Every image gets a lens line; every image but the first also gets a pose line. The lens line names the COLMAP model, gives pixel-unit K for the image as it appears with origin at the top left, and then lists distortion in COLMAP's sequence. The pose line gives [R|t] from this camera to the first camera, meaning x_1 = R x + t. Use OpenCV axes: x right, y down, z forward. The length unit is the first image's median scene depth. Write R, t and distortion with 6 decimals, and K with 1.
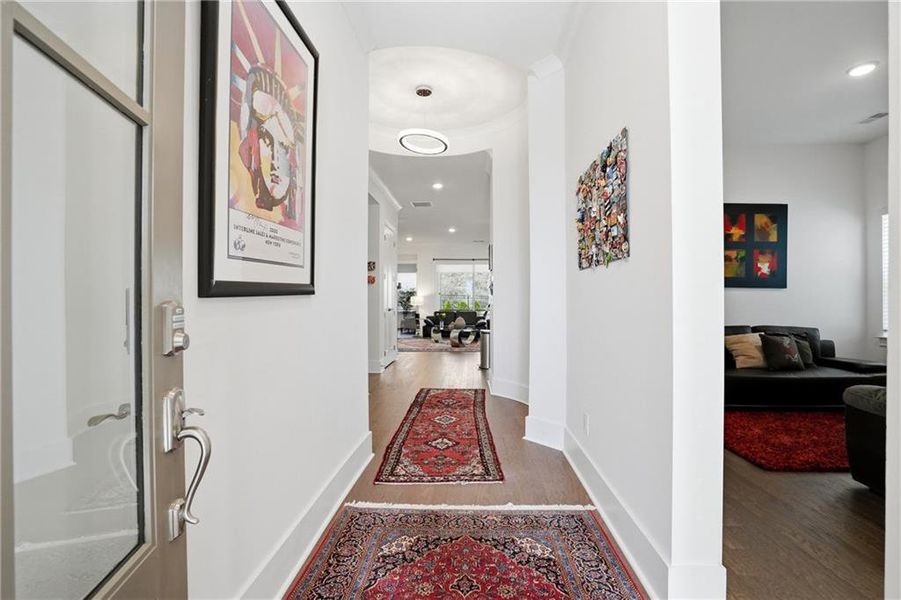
lens RADIAL K [[421.1, 0, 450.5], [0, 421.1, 300.0], [0, 0, 1]] dist [-0.021364, -0.000188]
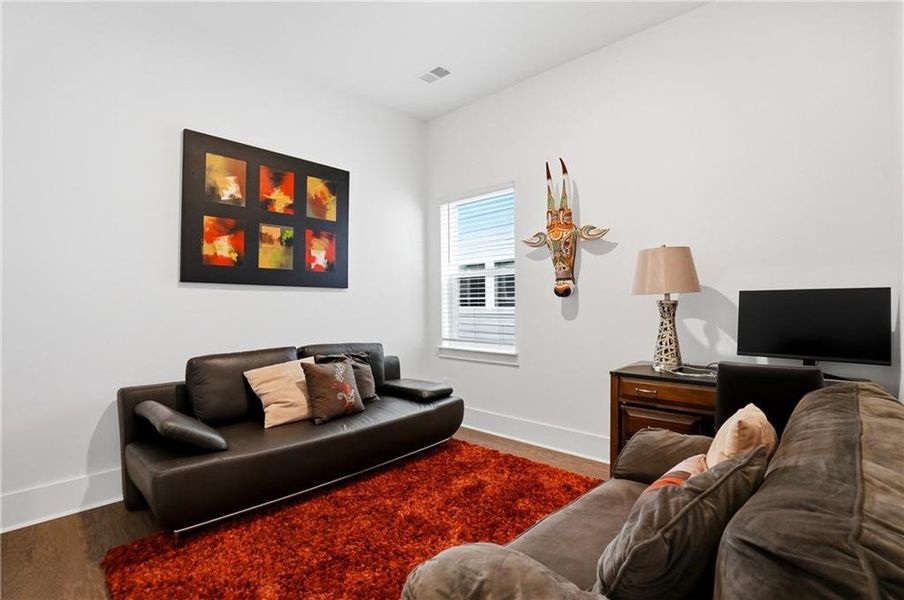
lens RADIAL K [[421.3, 0, 448.9], [0, 421.3, 301.7], [0, 0, 1]] dist [-0.054292, 0.017779]
pose [[0.655683, -0.003874, 0.755027, 0.378476], [0.003938, 0.999991, 0.001711, -0.005594], [-0.755026, 0.001851, 0.655692, 0.394657]]
